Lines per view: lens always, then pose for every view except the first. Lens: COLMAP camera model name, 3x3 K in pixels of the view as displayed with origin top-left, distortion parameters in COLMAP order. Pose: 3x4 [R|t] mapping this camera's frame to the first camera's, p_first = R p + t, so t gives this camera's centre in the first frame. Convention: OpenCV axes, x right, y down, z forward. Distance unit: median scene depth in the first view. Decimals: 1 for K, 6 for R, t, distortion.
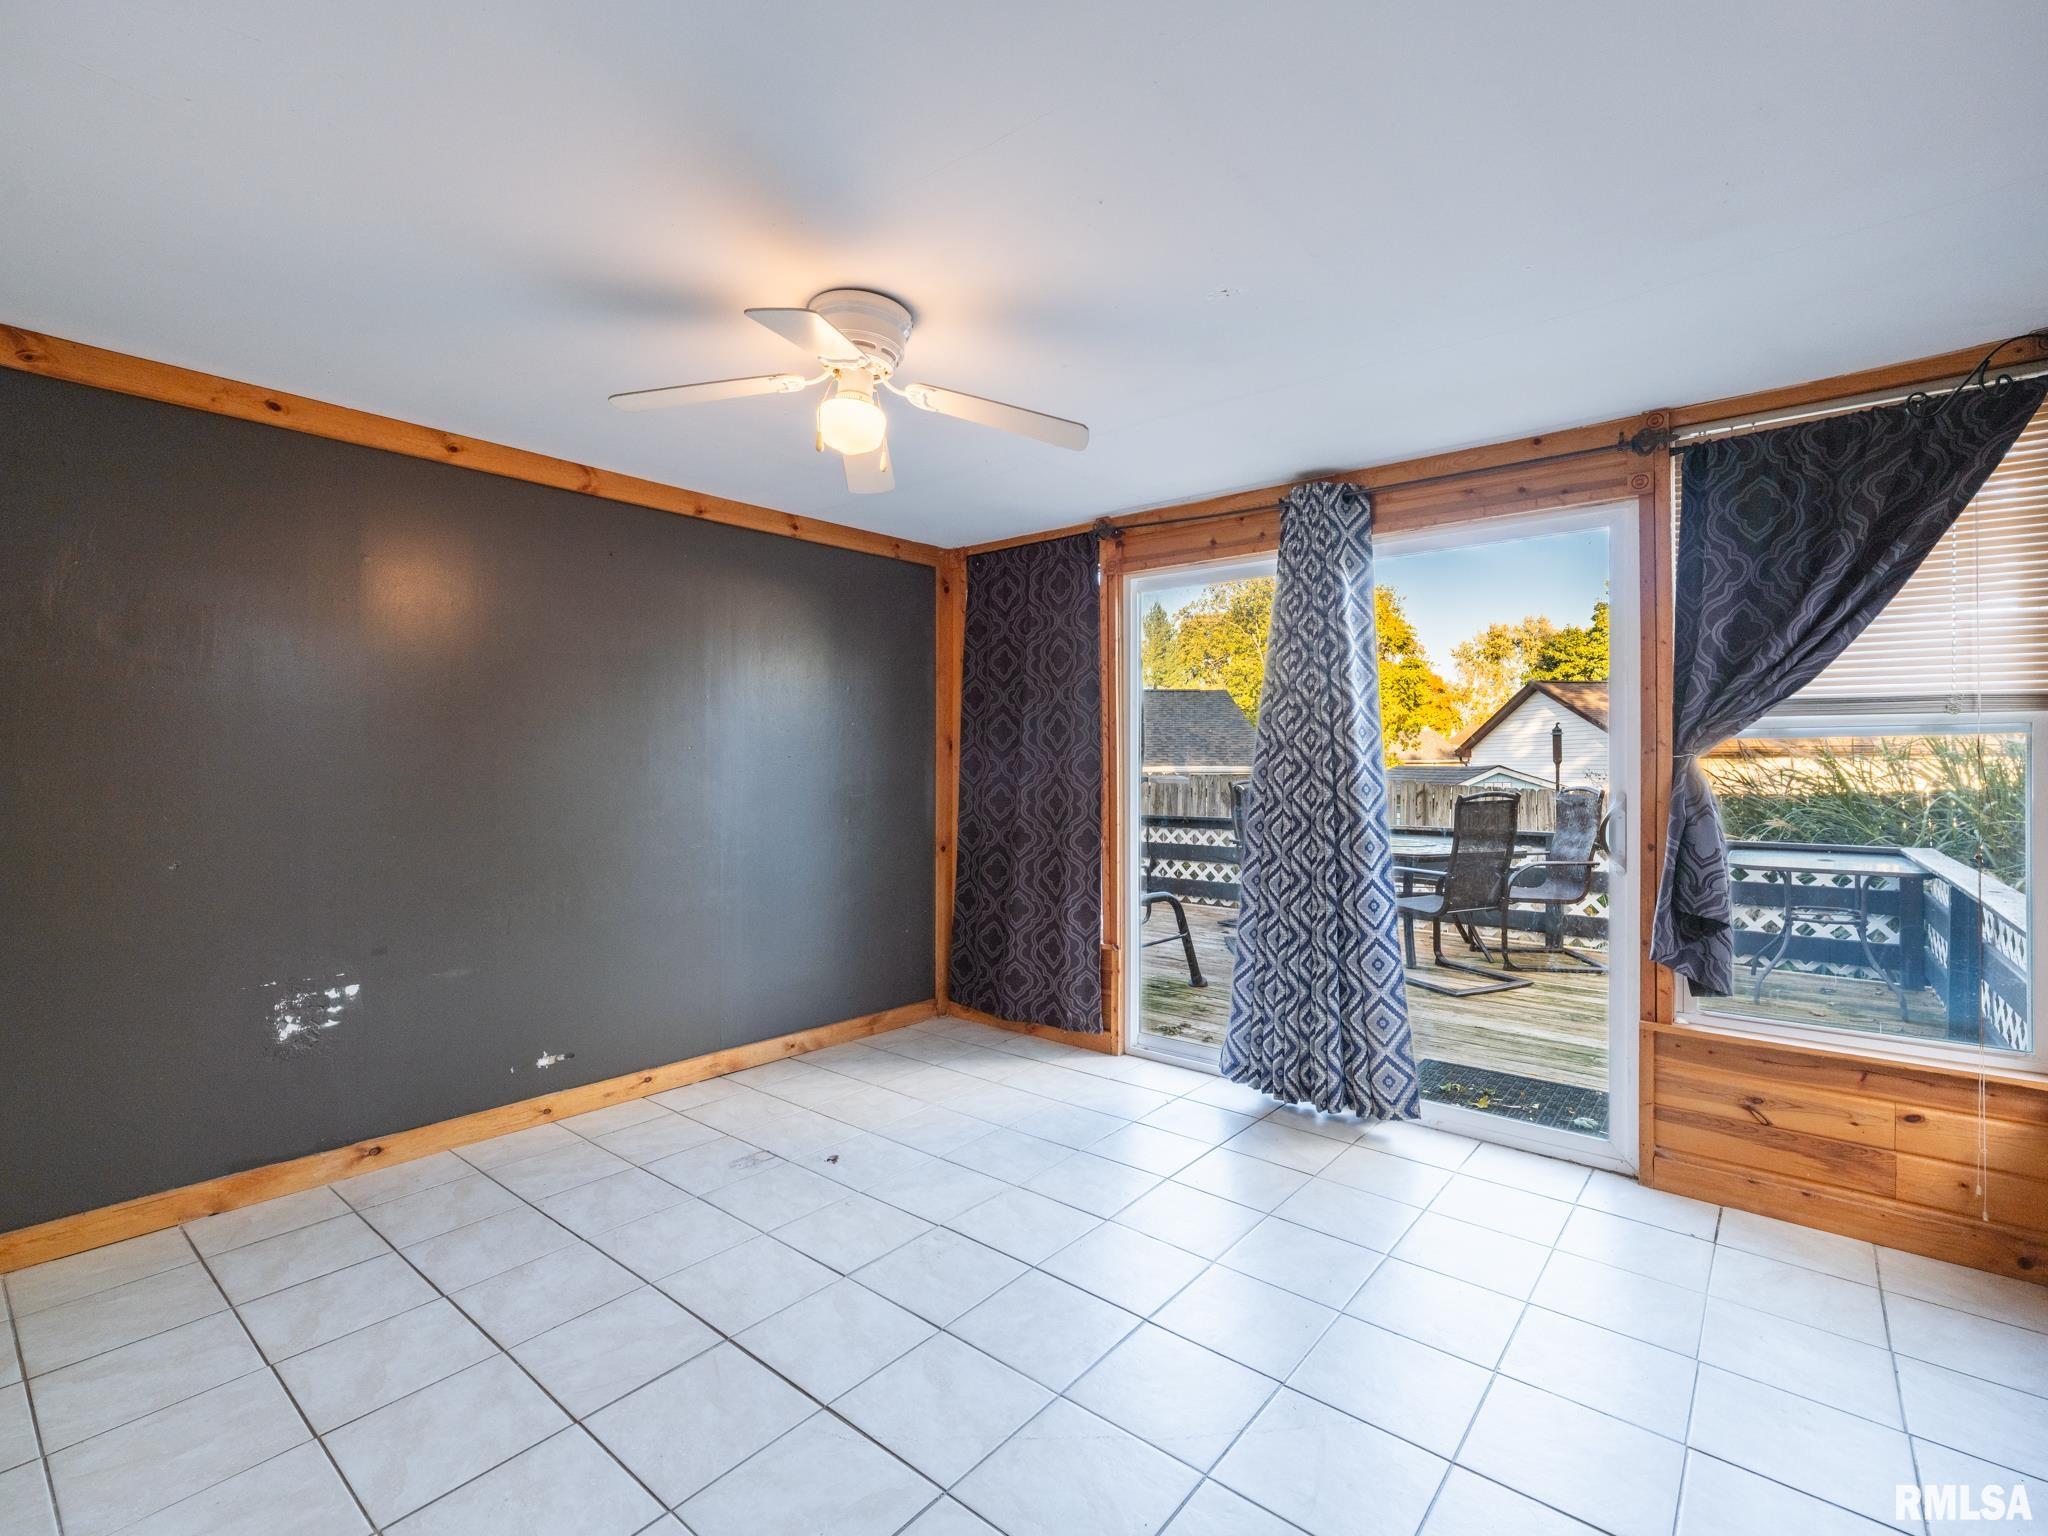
lens RADIAL K [[935.2, 0, 1024.0], [0, 935.2, 768.0], [0, 0, 1]] dist [0.002129, 0.000472]
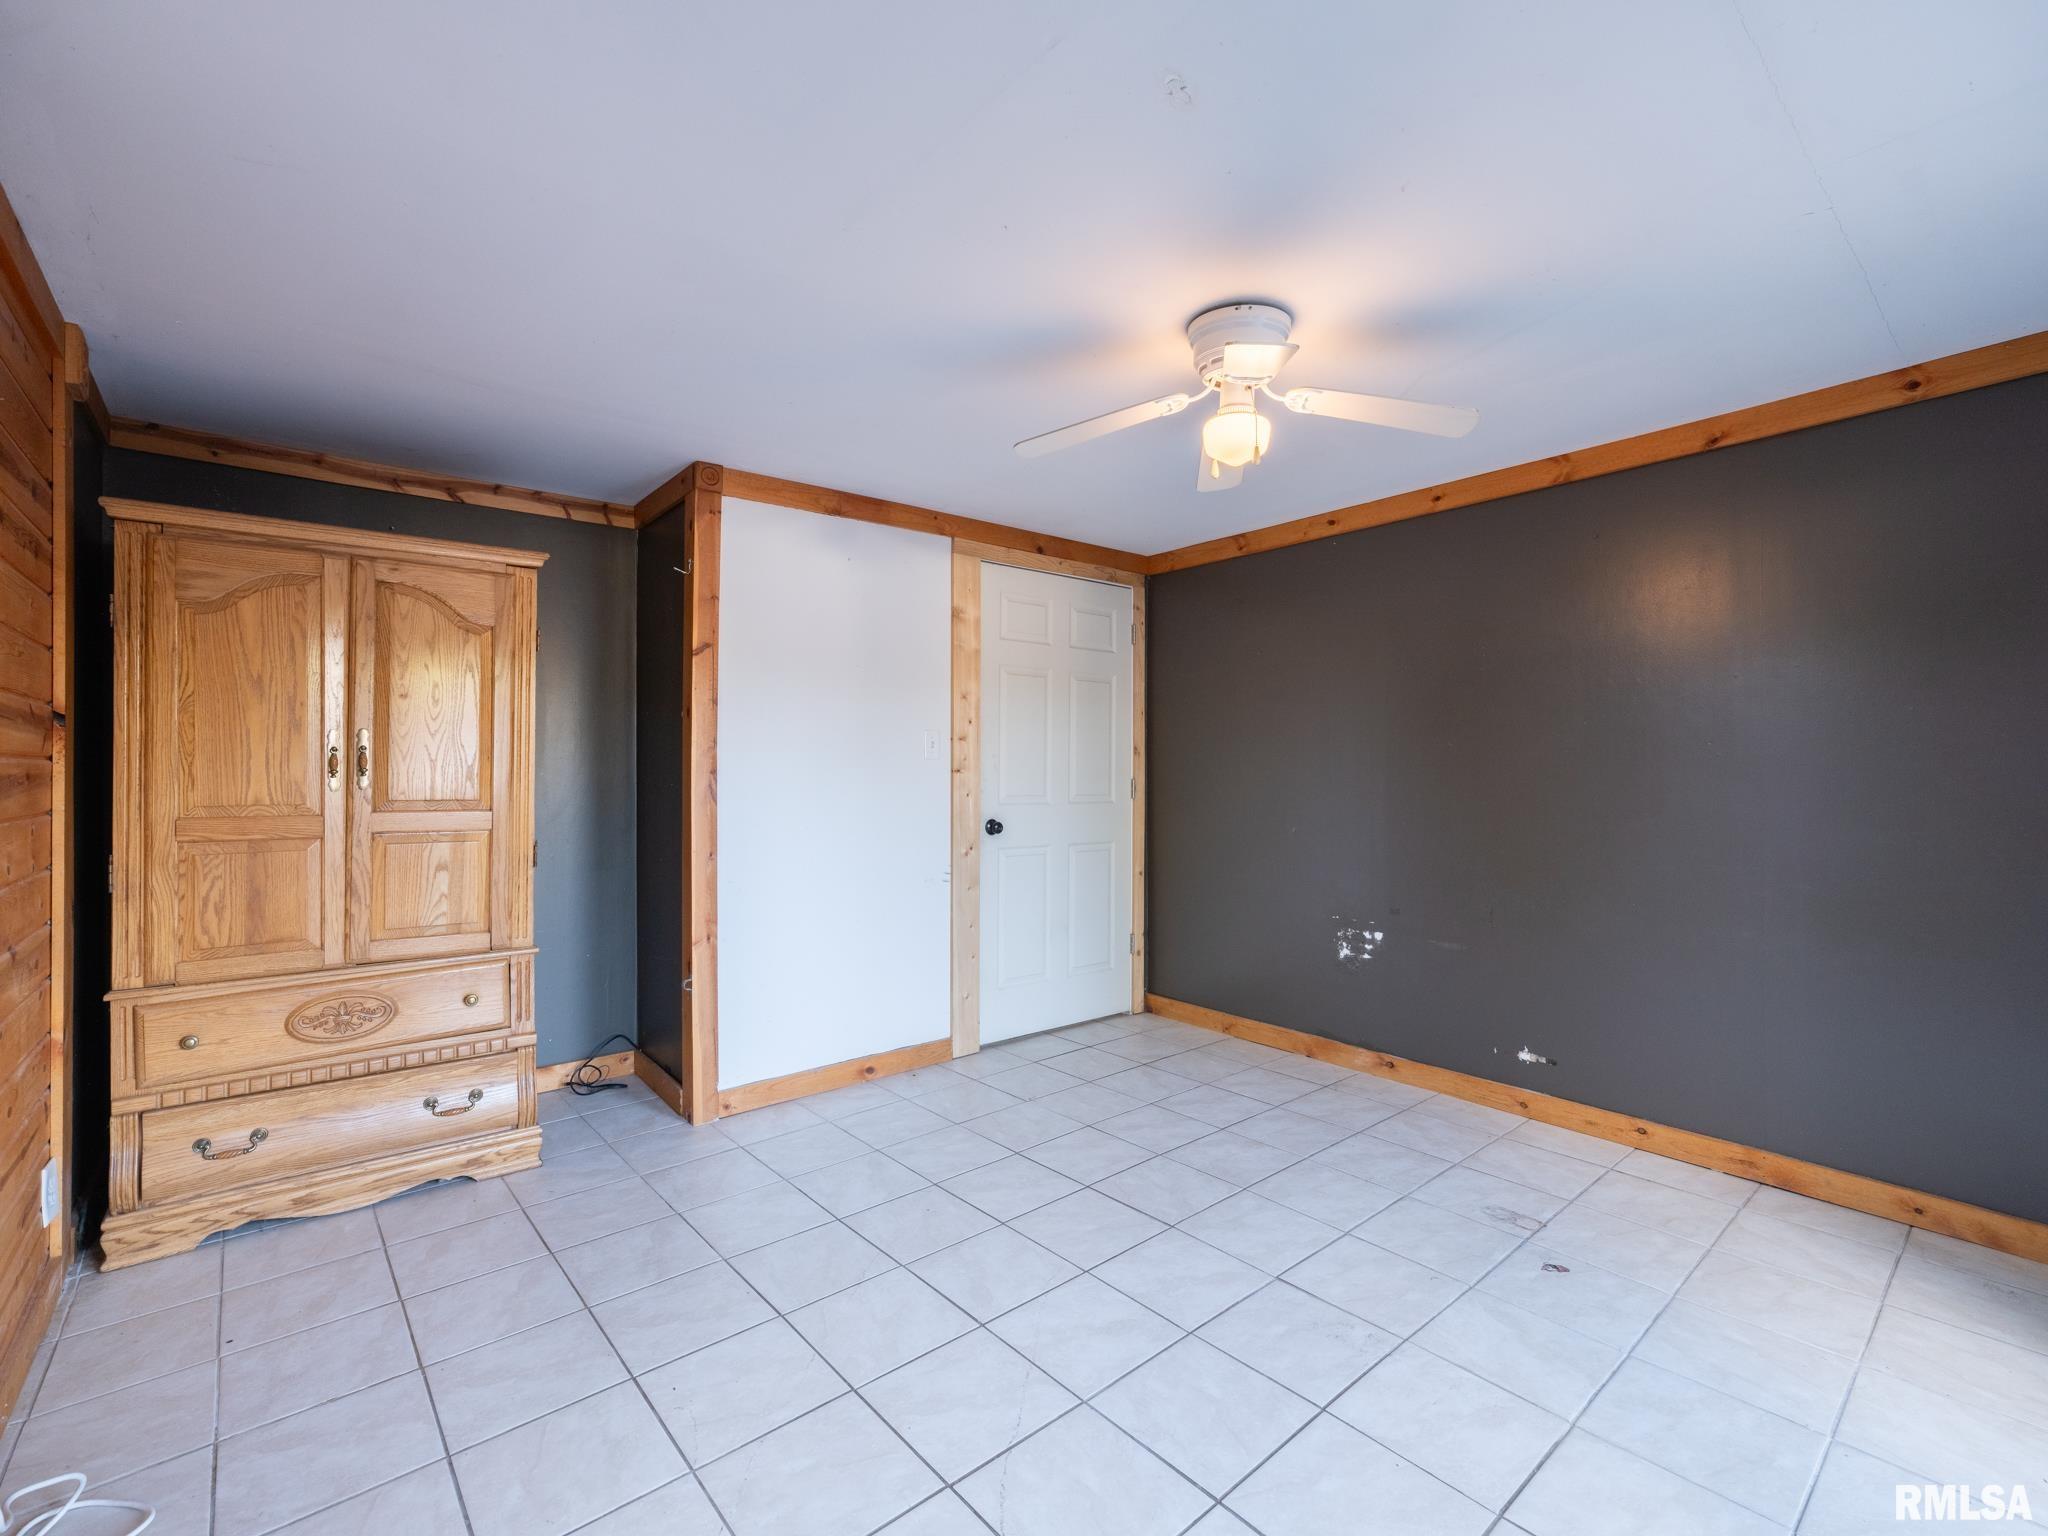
lens RADIAL K [[922.6, 0, 1024.0], [0, 922.6, 768.0], [0, 0, 1]] dist [-0.000761, 0.000202]
pose [[-0.173669, -0.008034, -0.984771, 0.670518], [-0.003582, 0.999965, -0.007527, 0.010530], [0.984798, 0.002220, -0.173692, 0.740985]]
